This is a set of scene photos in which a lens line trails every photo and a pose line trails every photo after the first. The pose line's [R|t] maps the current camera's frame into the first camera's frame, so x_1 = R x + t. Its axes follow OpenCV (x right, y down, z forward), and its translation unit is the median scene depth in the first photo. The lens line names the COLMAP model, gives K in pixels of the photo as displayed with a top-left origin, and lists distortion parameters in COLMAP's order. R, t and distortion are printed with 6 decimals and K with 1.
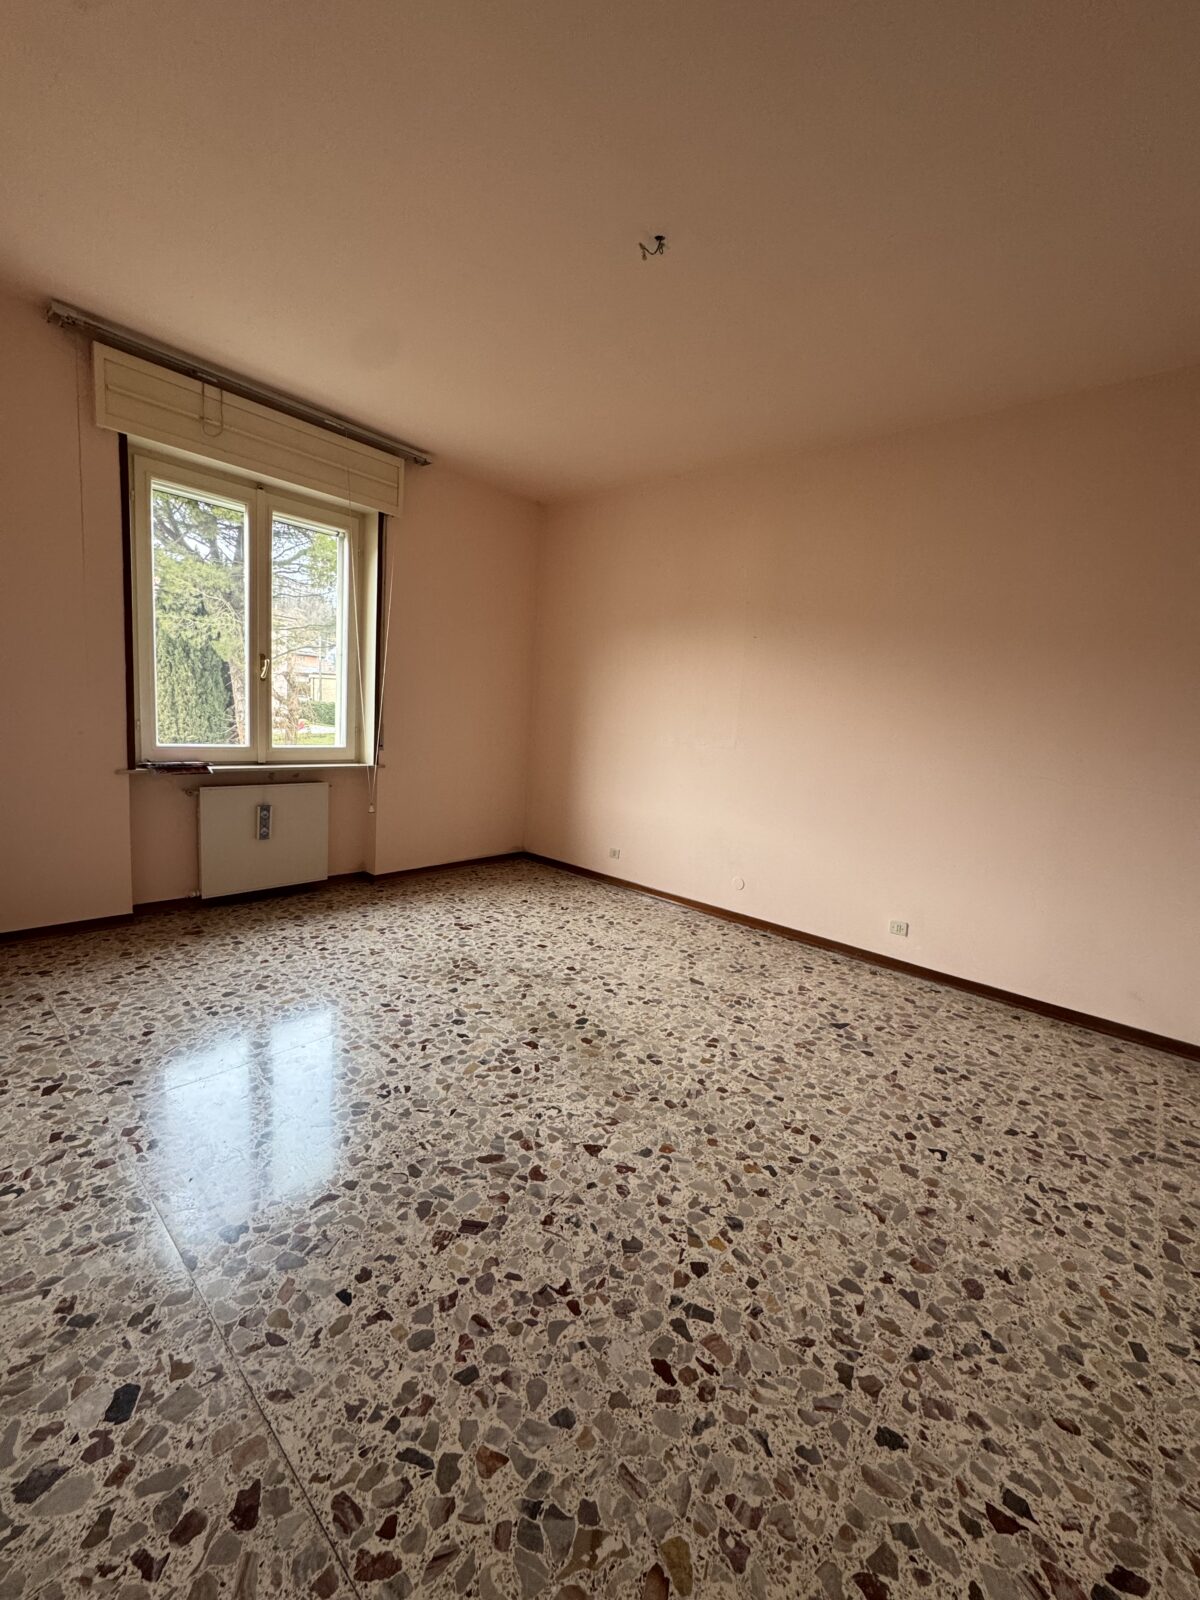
lens RADIAL K [[637.8, 0, 596.6], [0, 637.8, 803.1], [0, 0, 1]] dist [-0.004406, 0.000675]
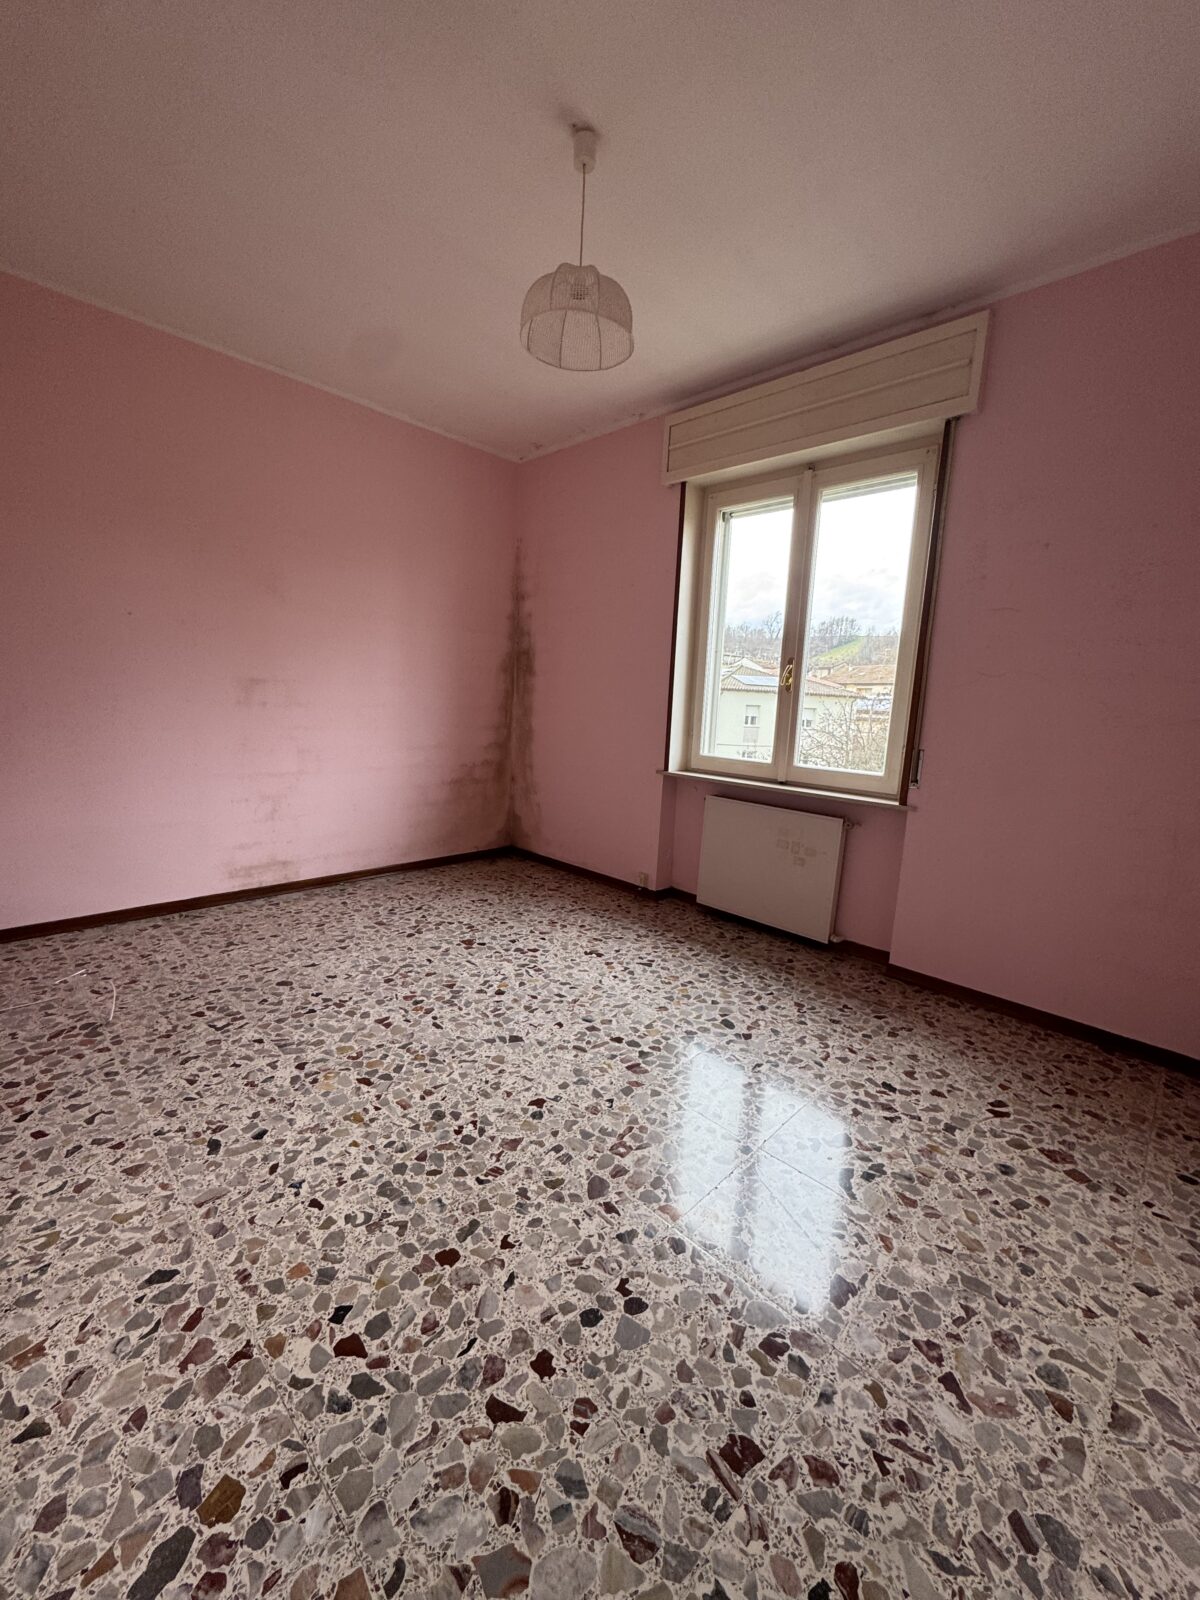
lens RADIAL K [[637.8, 0, 600.7], [0, 637.8, 806.9], [0, 0, 1]] dist [-0.004406, 0.000675]
pose [[-0.035053, 0.106754, -0.993667, 0.580164], [-0.185880, 0.976233, 0.111438, -0.125746], [0.981947, 0.188609, -0.014376, 1.188167]]
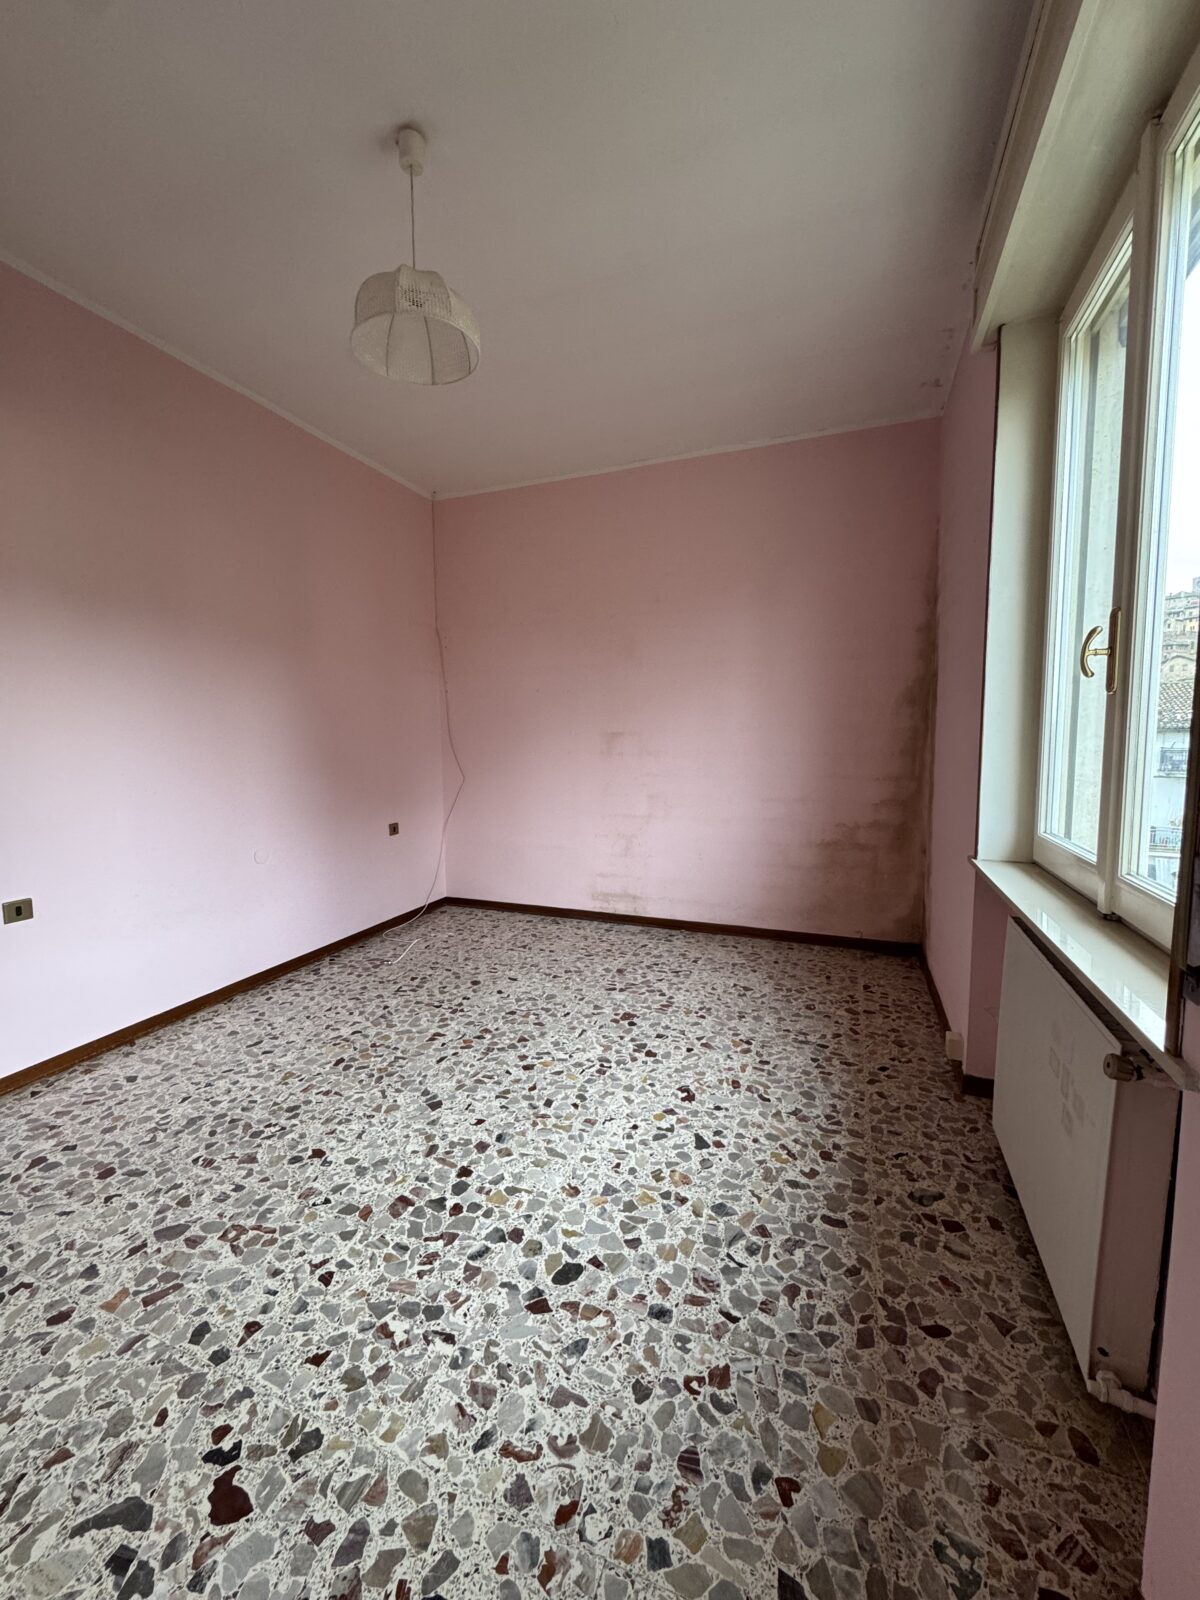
lens RADIAL K [[637.8, 0, 597.4], [0, 637.8, 804.5], [0, 0, 1]] dist [-0.004406, 0.000675]
pose [[-0.935544, -0.016241, -0.352835, -0.198163], [-0.097066, 0.972303, 0.212615, -0.266053], [0.339610, 0.233159, -0.911209, 1.878087]]
